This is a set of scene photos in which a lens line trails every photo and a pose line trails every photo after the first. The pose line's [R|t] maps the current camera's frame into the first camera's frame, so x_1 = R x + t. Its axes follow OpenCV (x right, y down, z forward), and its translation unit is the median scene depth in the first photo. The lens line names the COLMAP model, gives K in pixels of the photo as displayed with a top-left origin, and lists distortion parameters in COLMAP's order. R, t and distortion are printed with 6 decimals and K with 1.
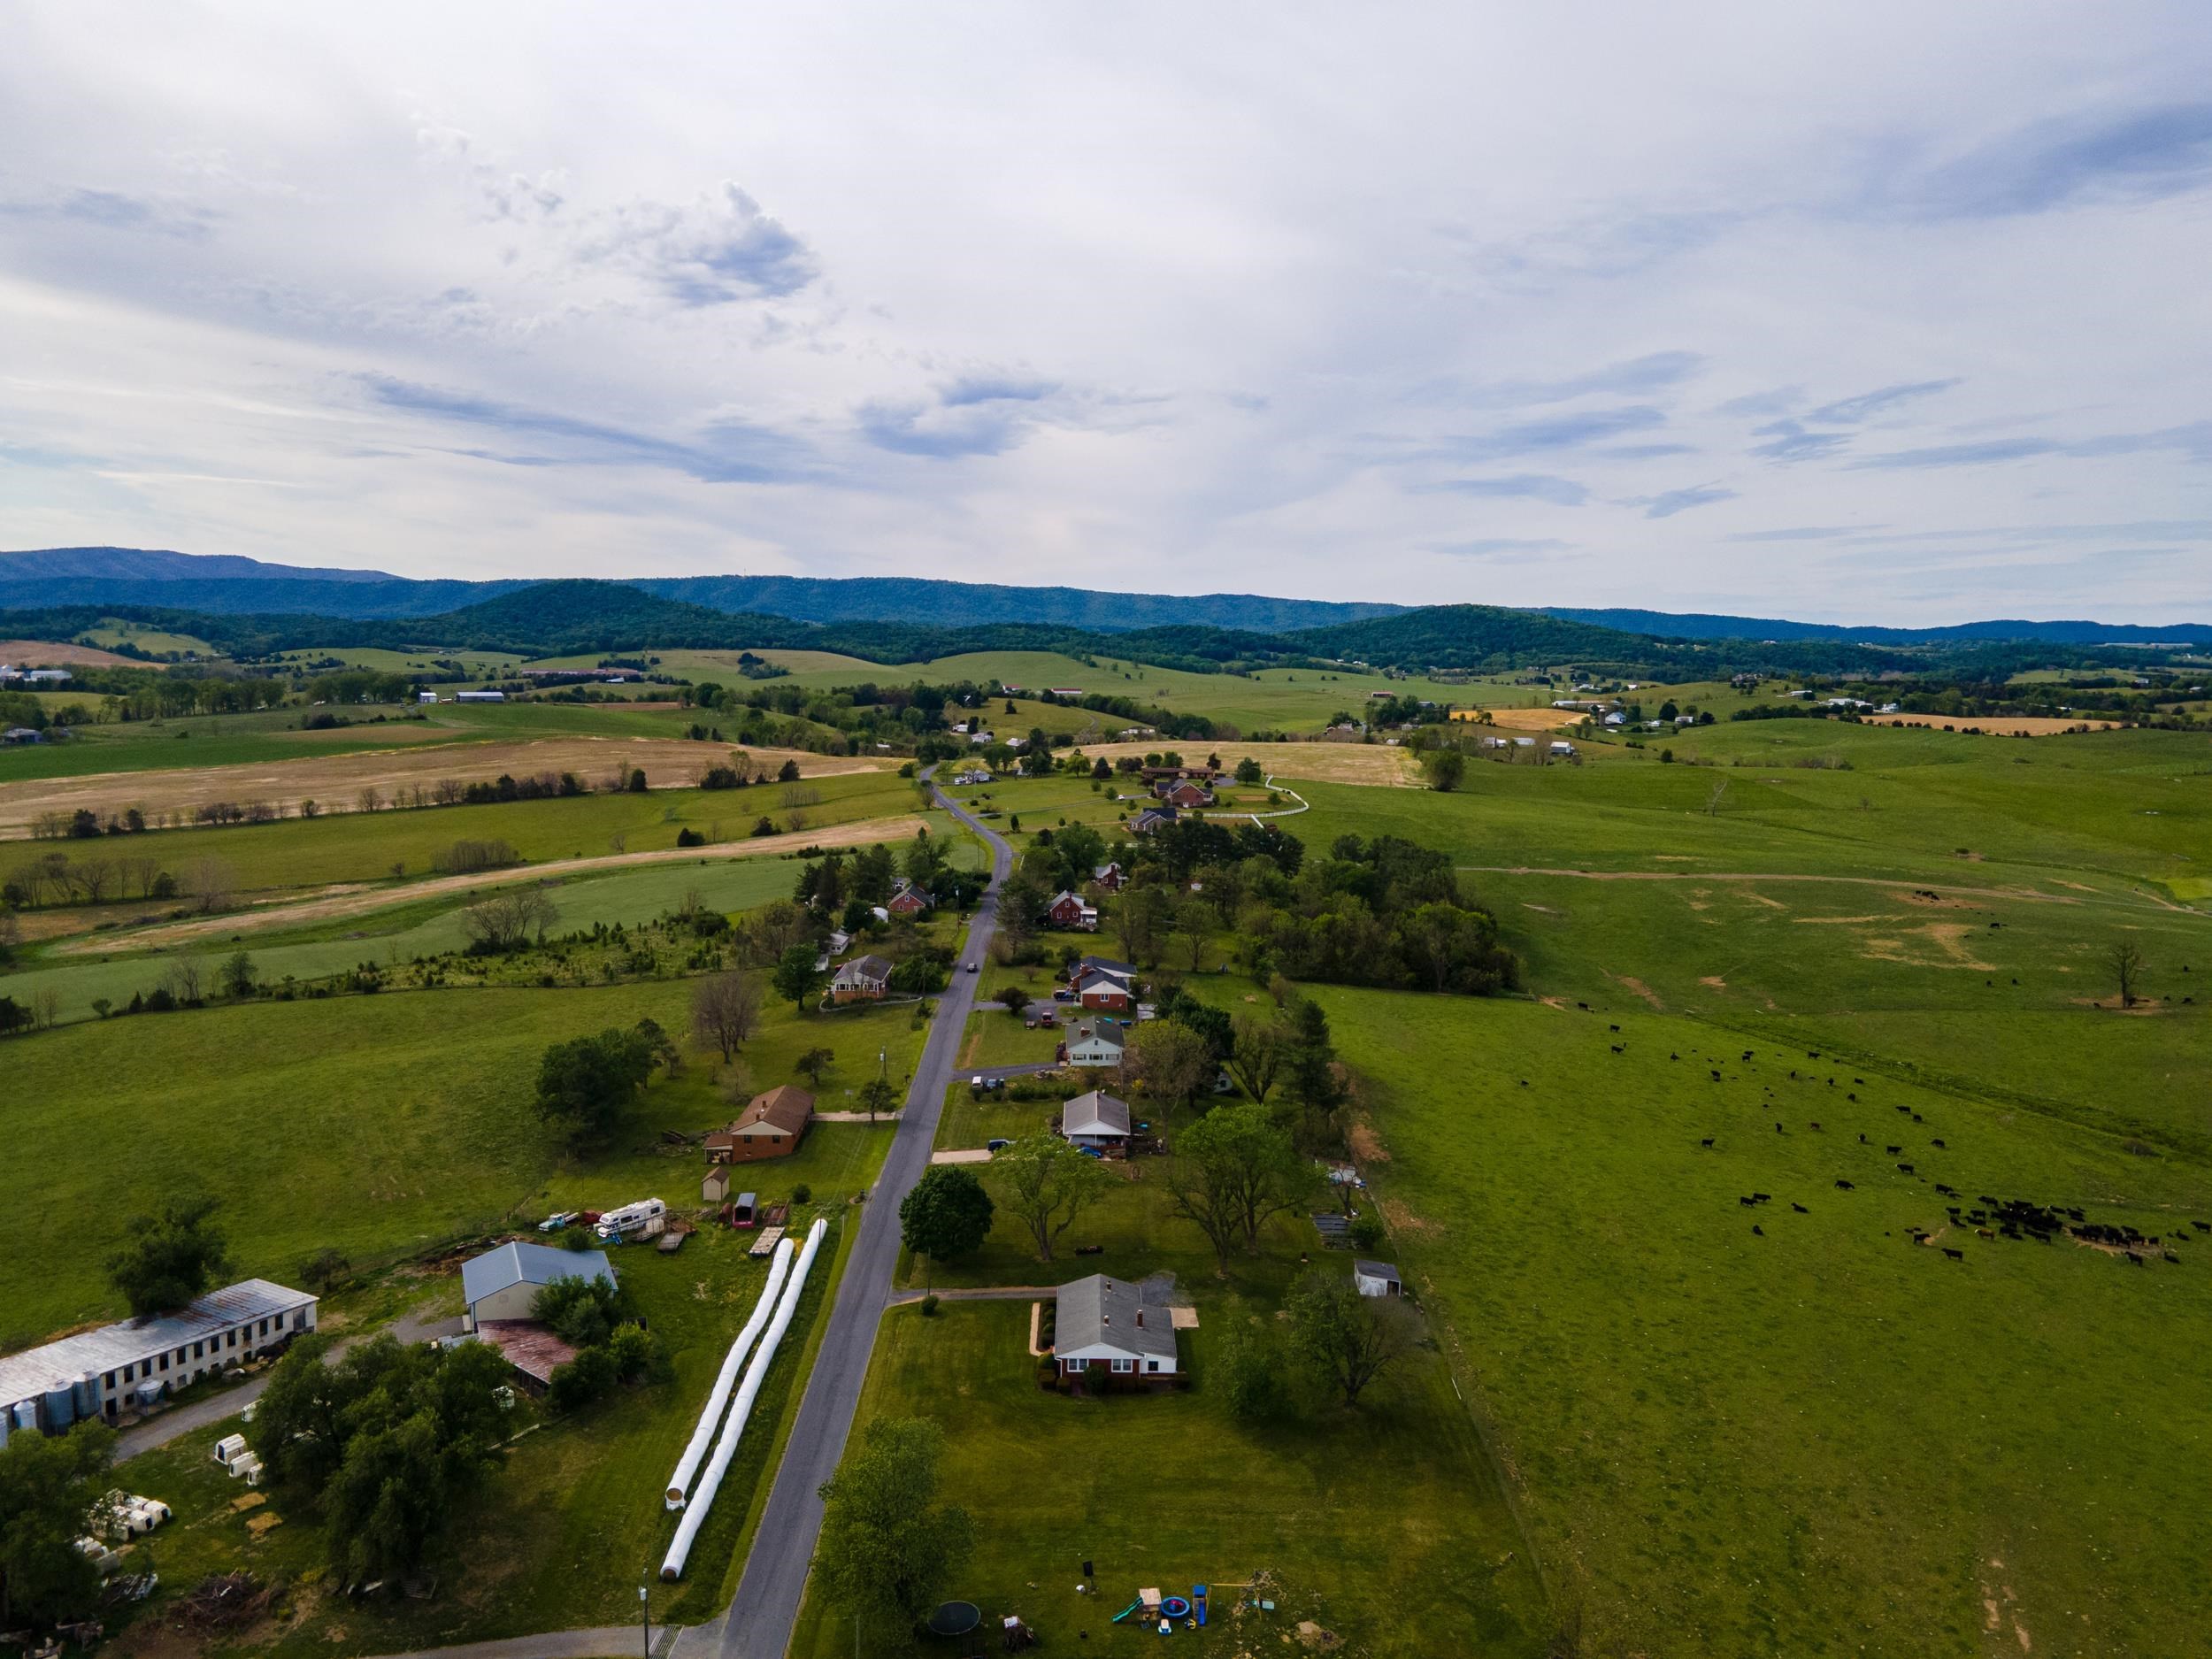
lens RADIAL K [[1630.6, 0, 1105.6], [0, 1630.6, 649.9], [0, 0, 1]] dist [0.011361, 0.039262]
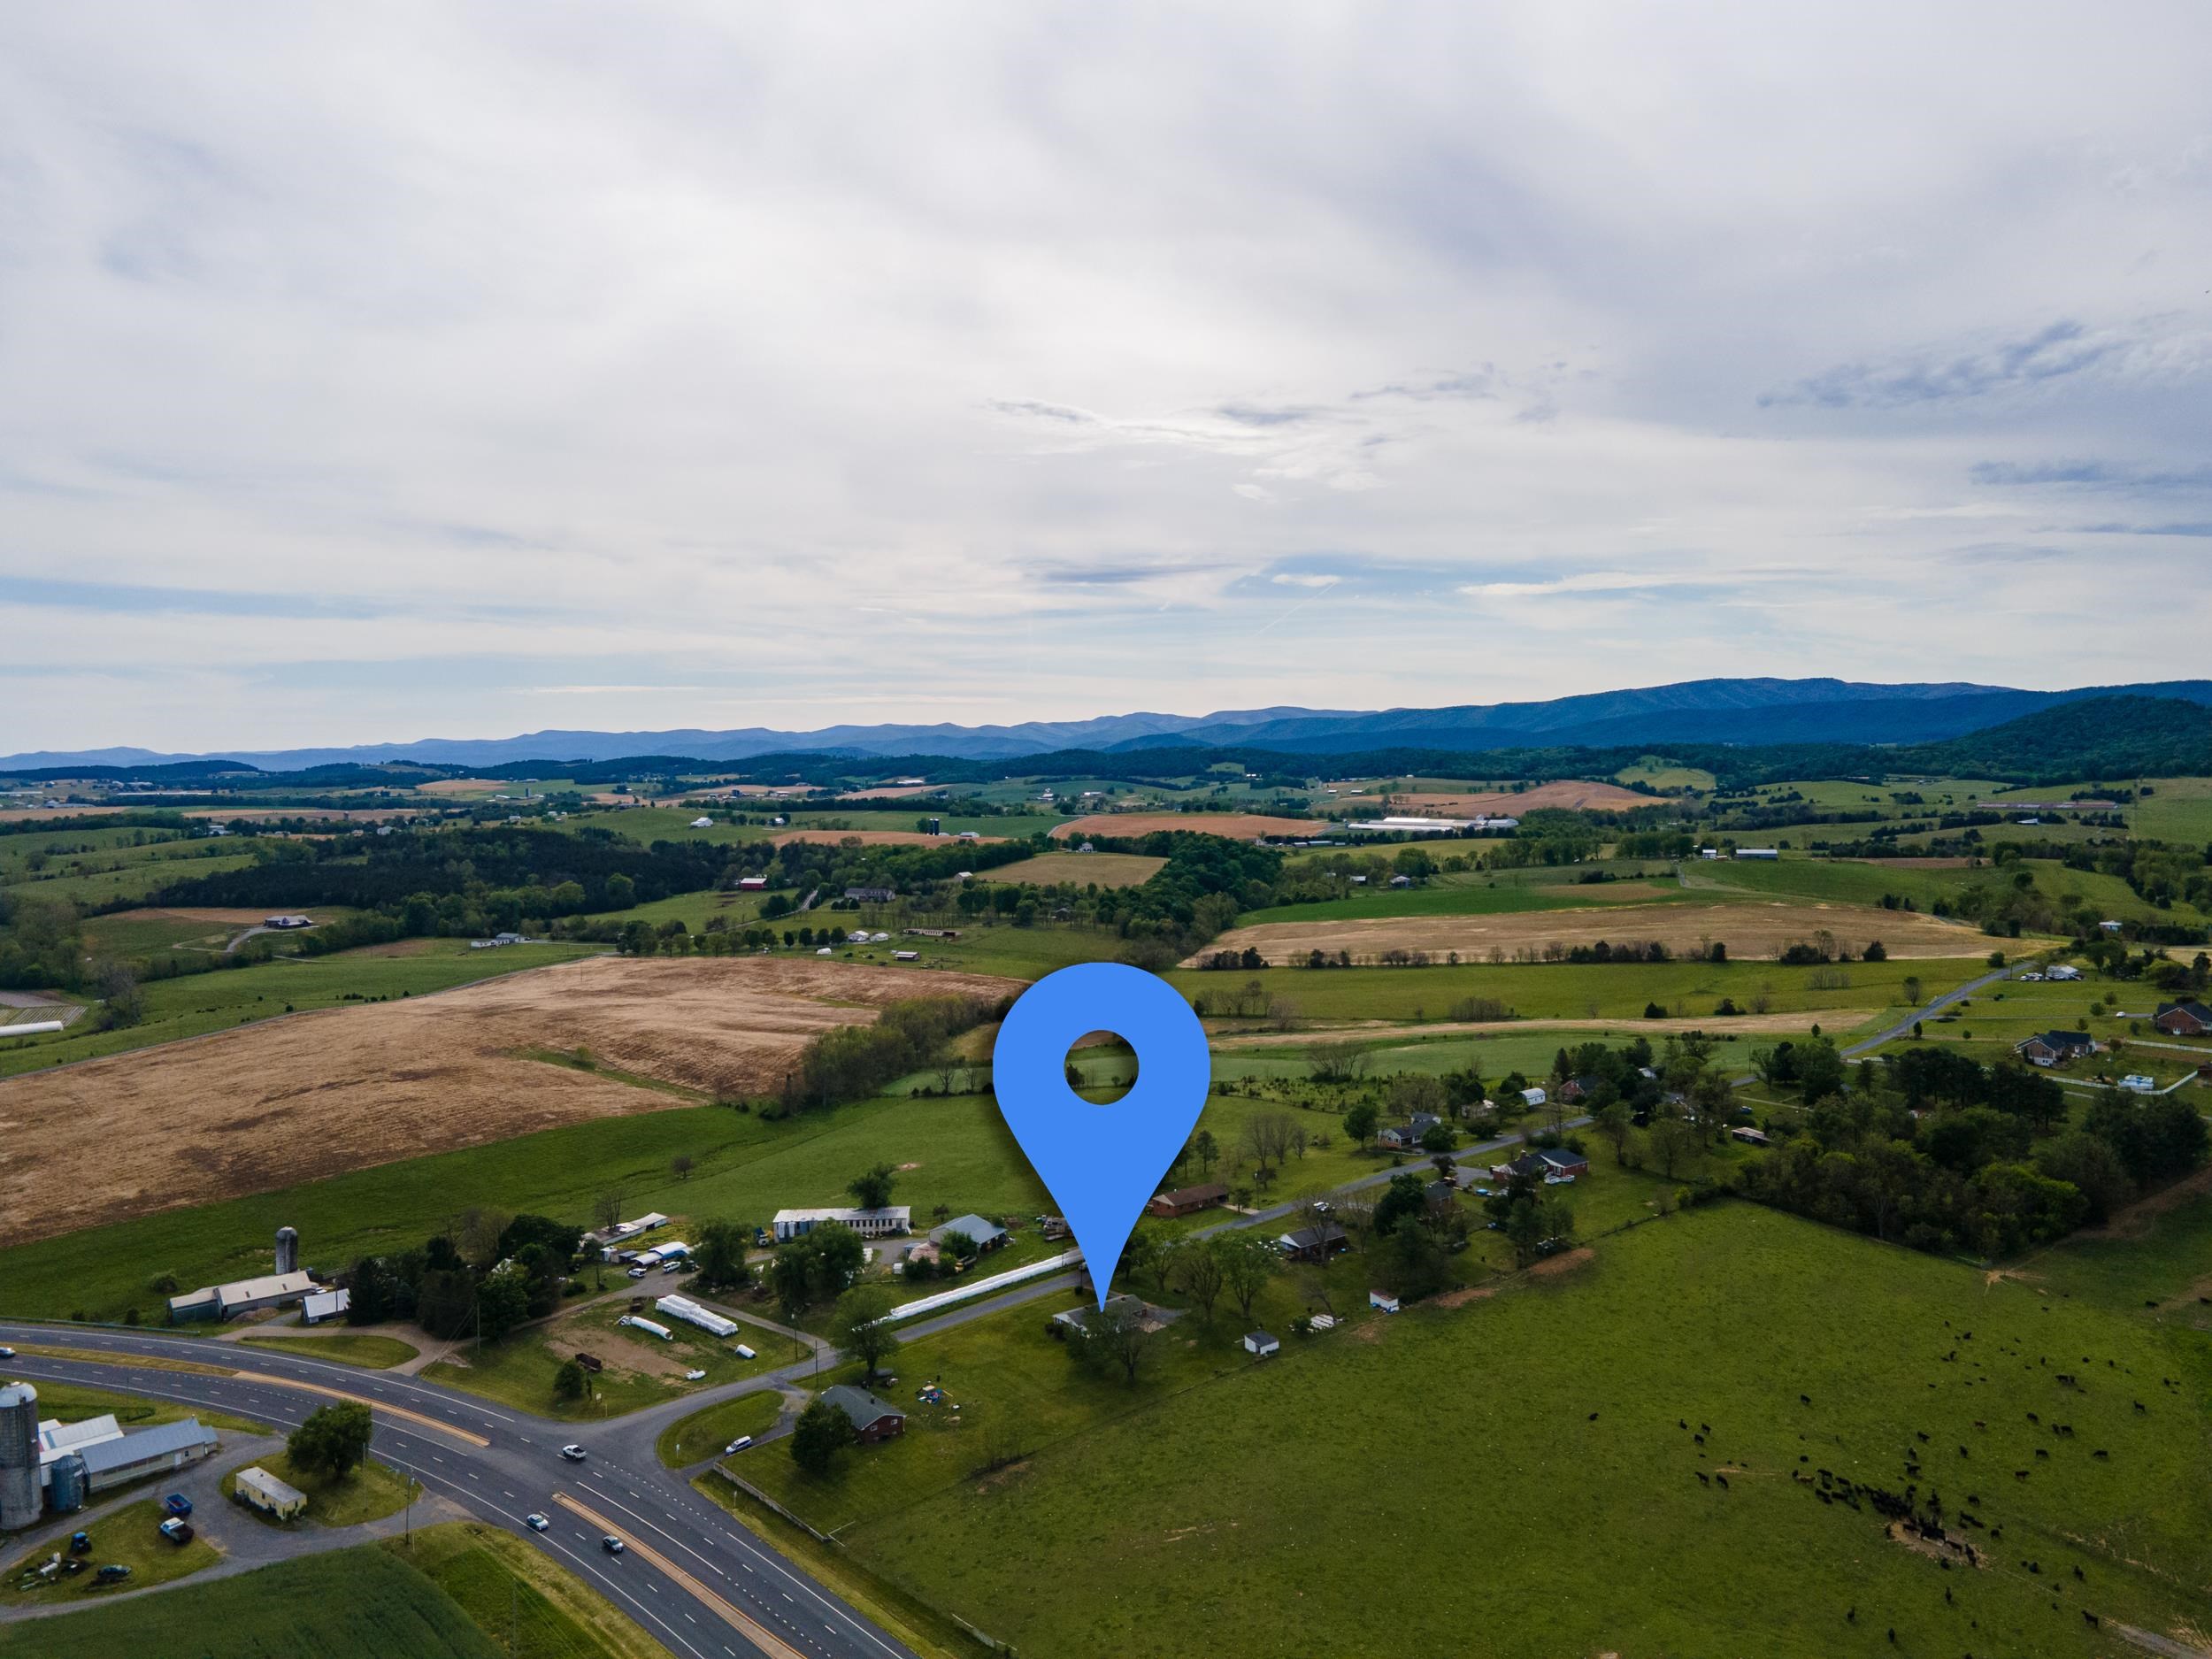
lens RADIAL K [[1601.3, 0, 1136.8], [0, 1601.3, 779.1], [0, 0, 1]] dist [0.056143, 0.003696]
pose [[0.609066, -0.011755, -0.793033, 0.203260], [0.023547, 0.999717, 0.003266, -0.030926], [0.792770, -0.020663, 0.609170, -0.018184]]
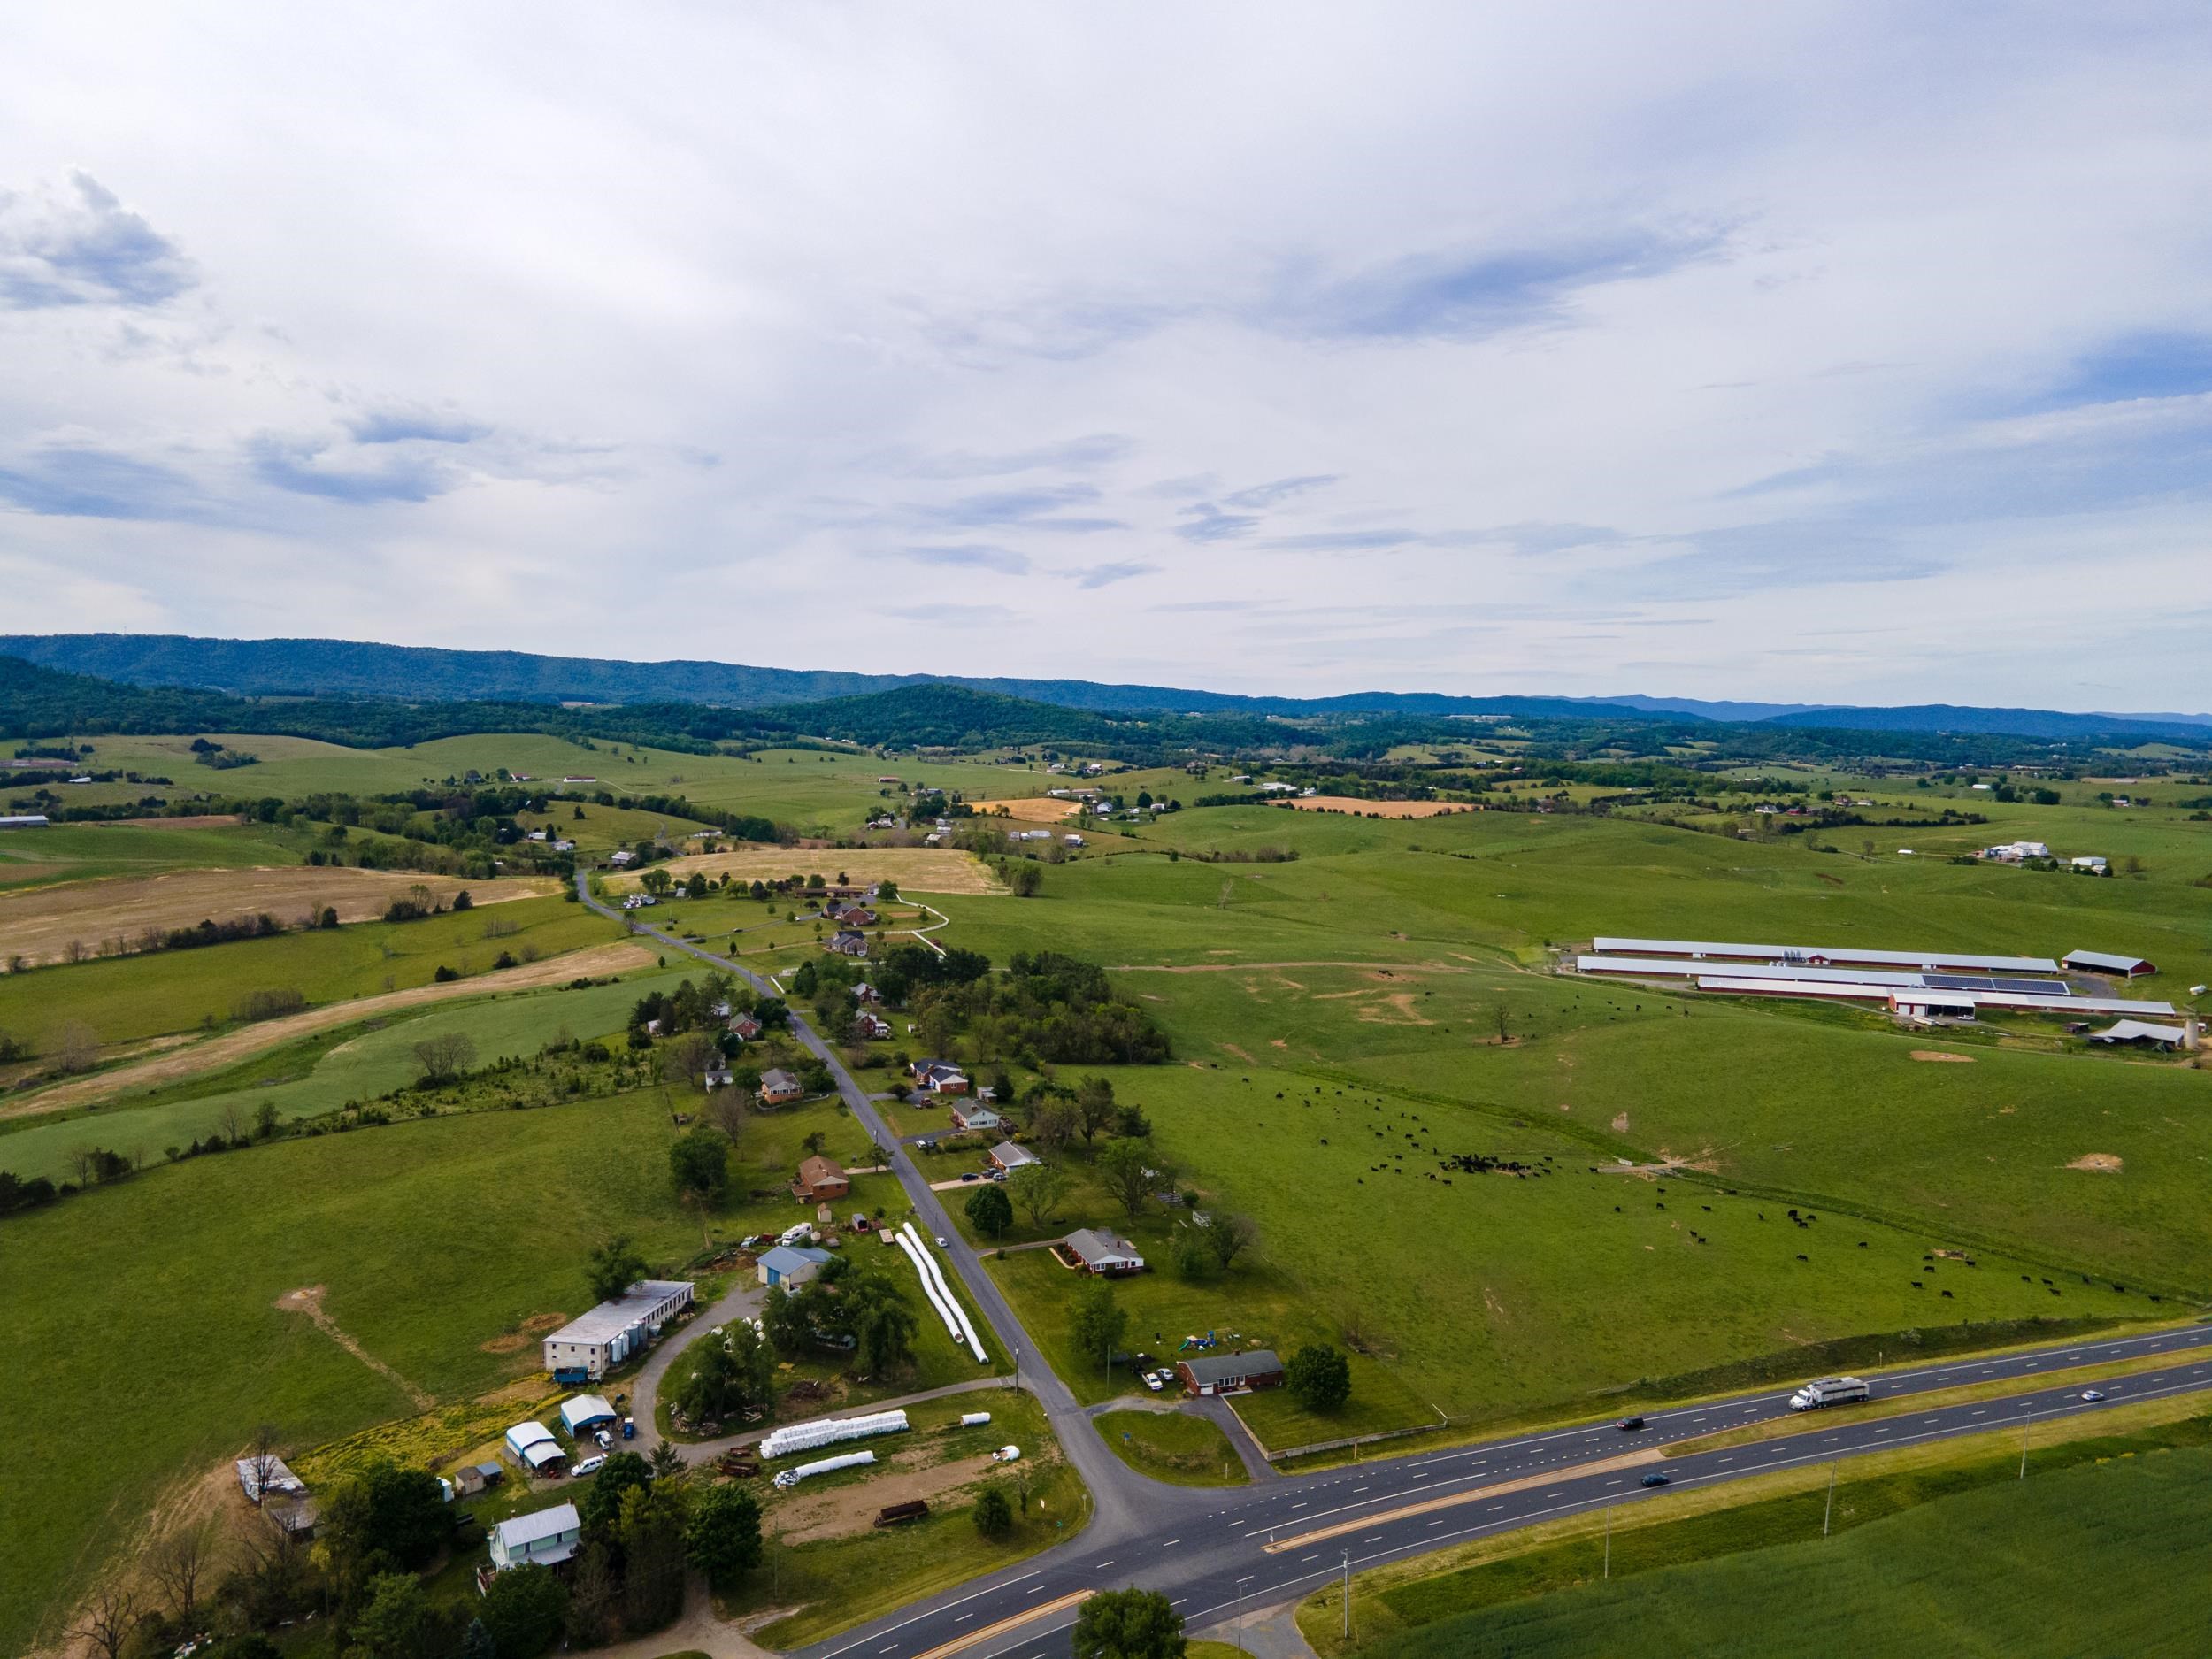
lens RADIAL K [[1601.3, 0, 1136.8], [0, 1601.3, 779.1], [0, 0, 1]] dist [0.056143, 0.003696]
pose [[0.938143, -0.008305, 0.346148, -0.082749], [-0.006102, 0.999161, 0.040508, -0.032297], [-0.346194, -0.040115, 0.937305, -0.110524]]
